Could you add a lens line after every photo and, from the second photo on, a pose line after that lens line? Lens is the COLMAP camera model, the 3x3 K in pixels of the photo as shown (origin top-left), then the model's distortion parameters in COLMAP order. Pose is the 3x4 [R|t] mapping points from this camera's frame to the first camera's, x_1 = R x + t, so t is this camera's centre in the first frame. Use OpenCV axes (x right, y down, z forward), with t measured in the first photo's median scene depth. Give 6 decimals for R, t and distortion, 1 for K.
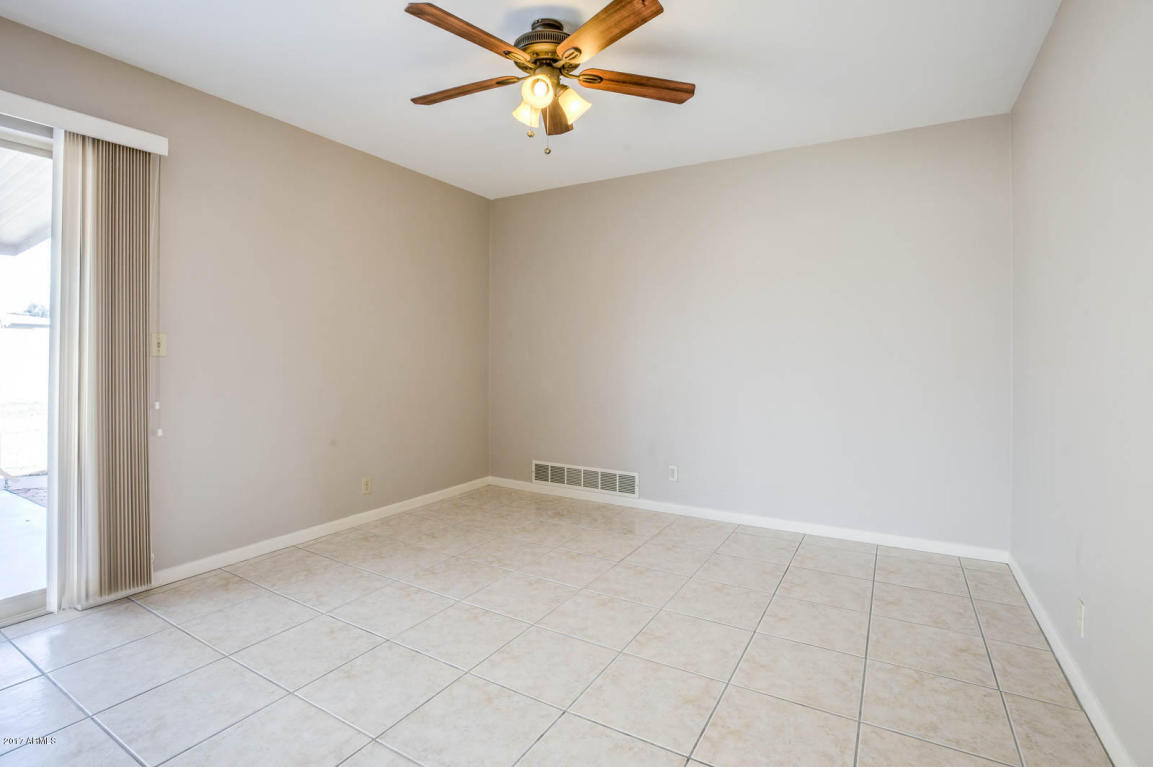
lens RADIAL K [[540.9, 0, 580.1], [0, 540.9, 360.8], [0, 0, 1]] dist [-0.046138, 0.000437]
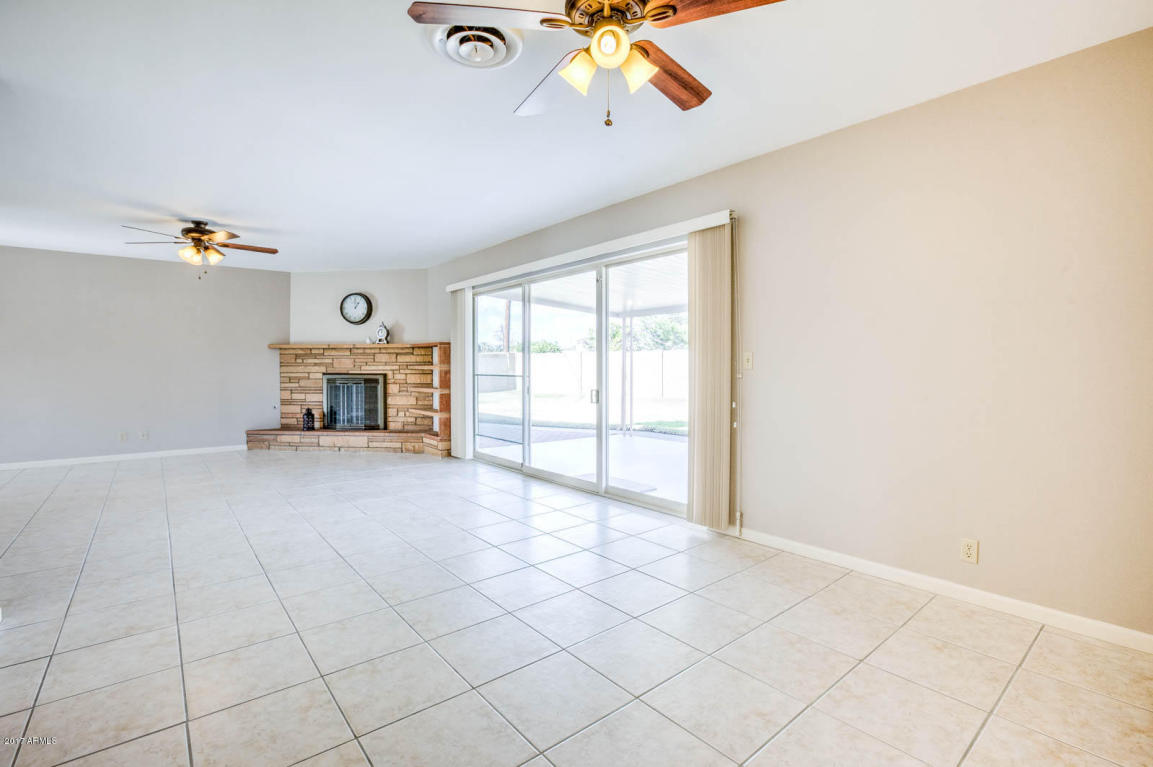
lens RADIAL K [[540.9, 0, 580.1], [0, 540.9, 360.8], [0, 0, 1]] dist [-0.046138, 0.000437]
pose [[-0.340627, -0.006917, -0.940173, 0.623563], [-0.026759, 0.999639, 0.002340, -0.016962], [0.939818, 0.025955, -0.340689, 1.041775]]
